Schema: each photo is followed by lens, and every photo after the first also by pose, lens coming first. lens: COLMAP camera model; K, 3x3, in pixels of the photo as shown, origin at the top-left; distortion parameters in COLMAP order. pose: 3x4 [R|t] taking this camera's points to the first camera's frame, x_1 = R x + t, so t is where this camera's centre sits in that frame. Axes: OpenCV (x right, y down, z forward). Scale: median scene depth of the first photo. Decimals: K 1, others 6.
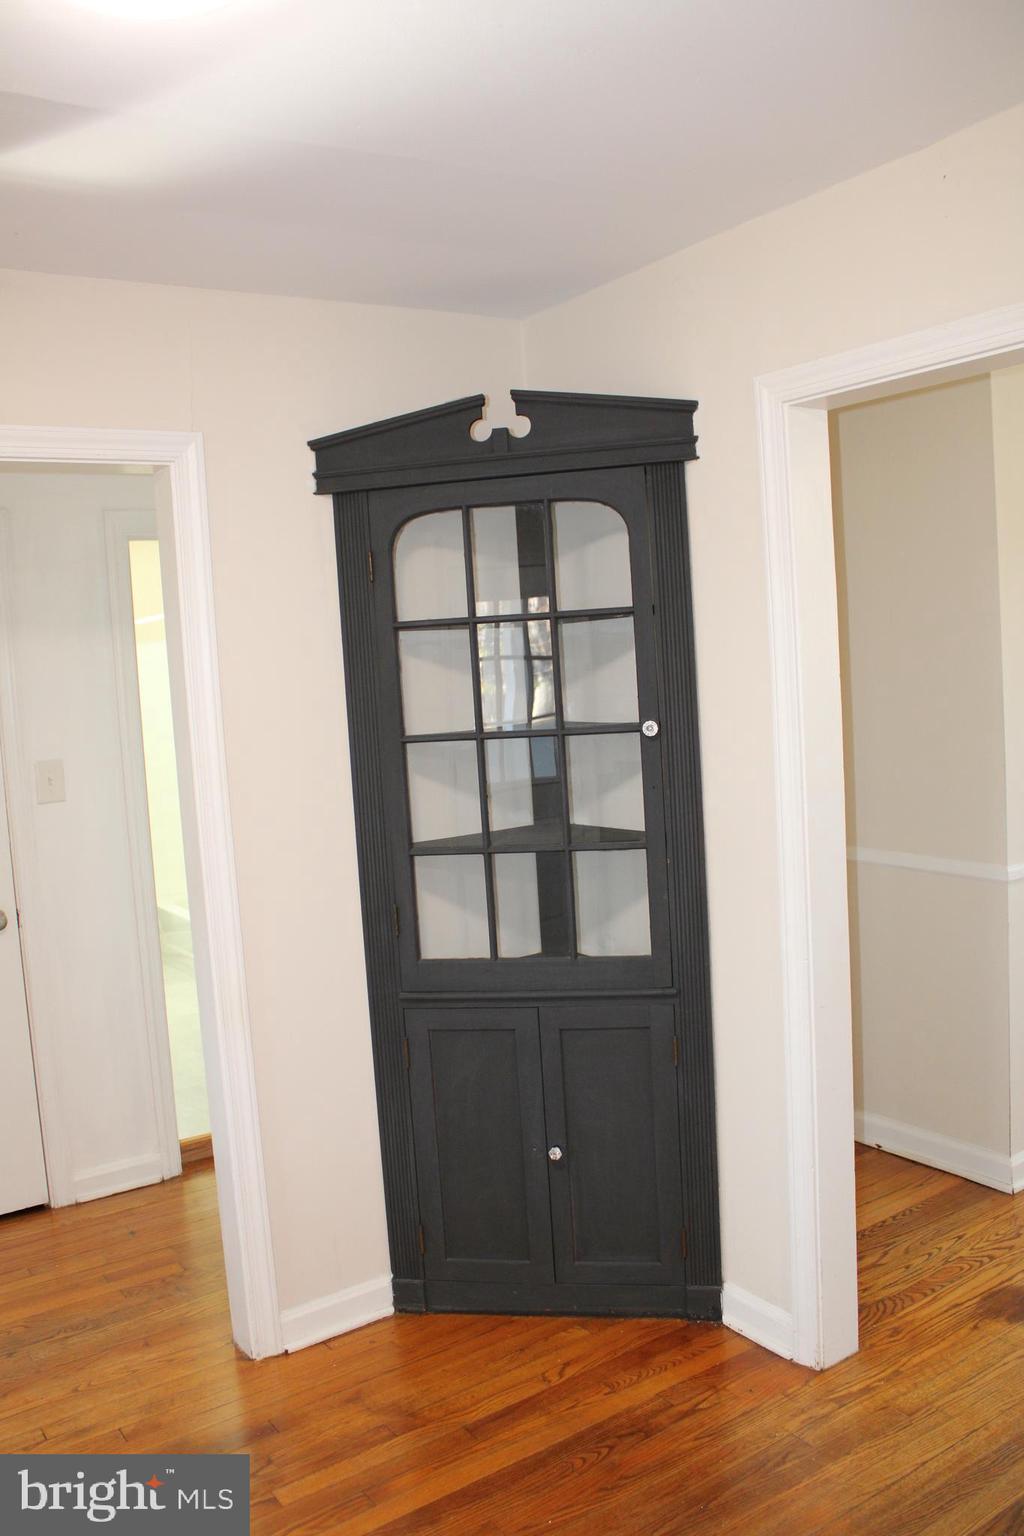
lens RADIAL K [[1274.8, 0, 505.5], [0, 1274.8, 773.1], [0, 0, 1]] dist [-0.169504, 0.160621]
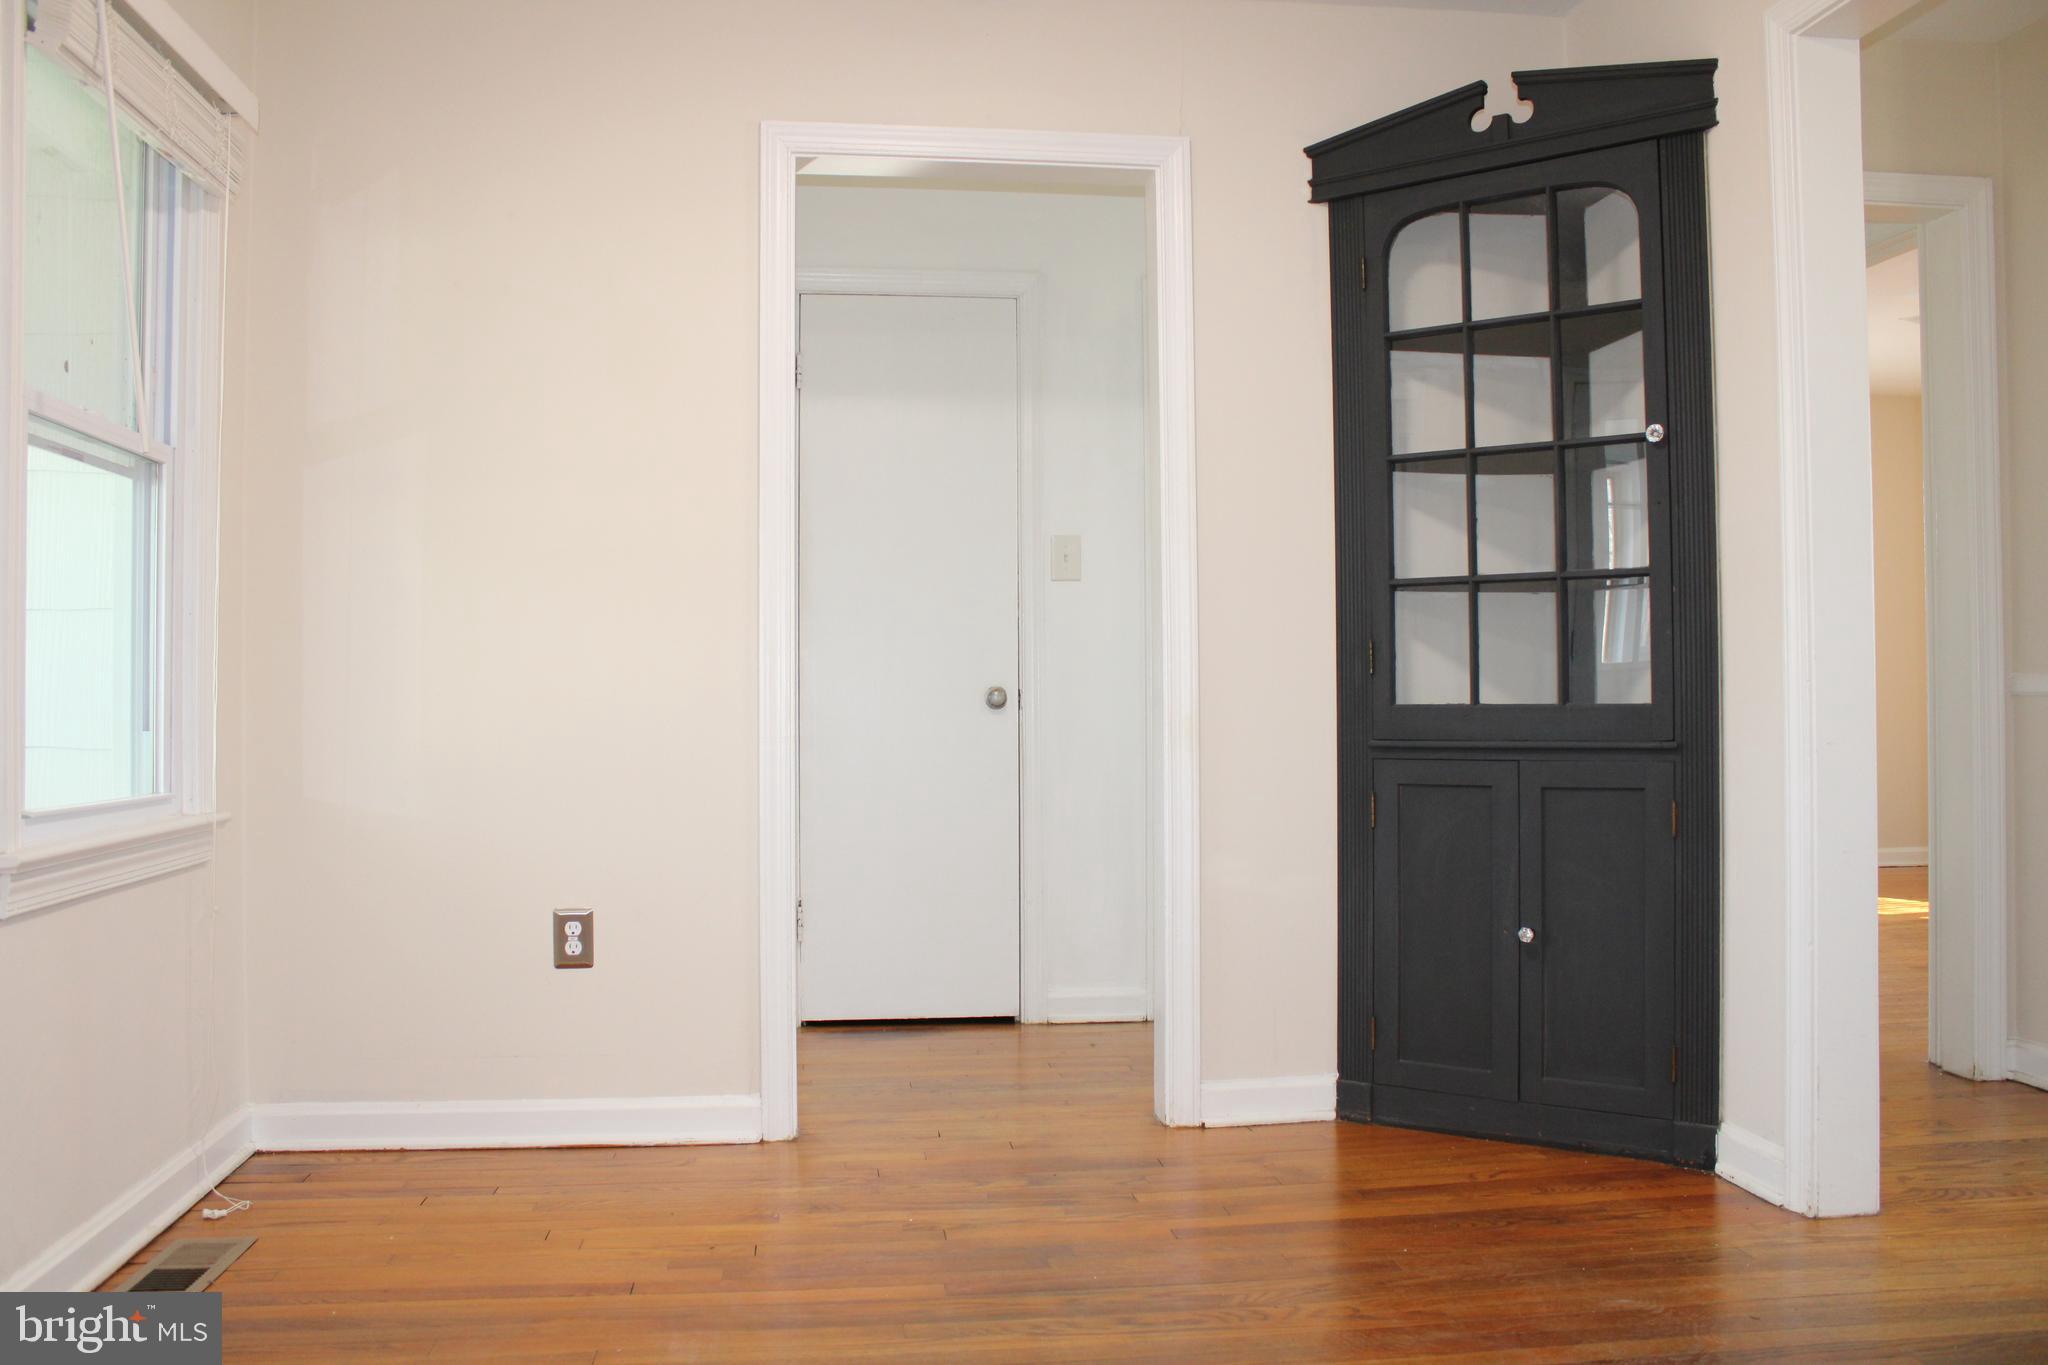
lens RADIAL K [[1699.8, 0, 1016.8], [0, 1699.8, 678.5], [0, 0, 1]] dist [-0.169504, 0.160621]
pose [[0.889567, 0.048602, -0.454212, 0.241564], [-0.087477, 0.994046, -0.064956, 0.236063], [0.448350, 0.097516, 0.888523, -0.181636]]
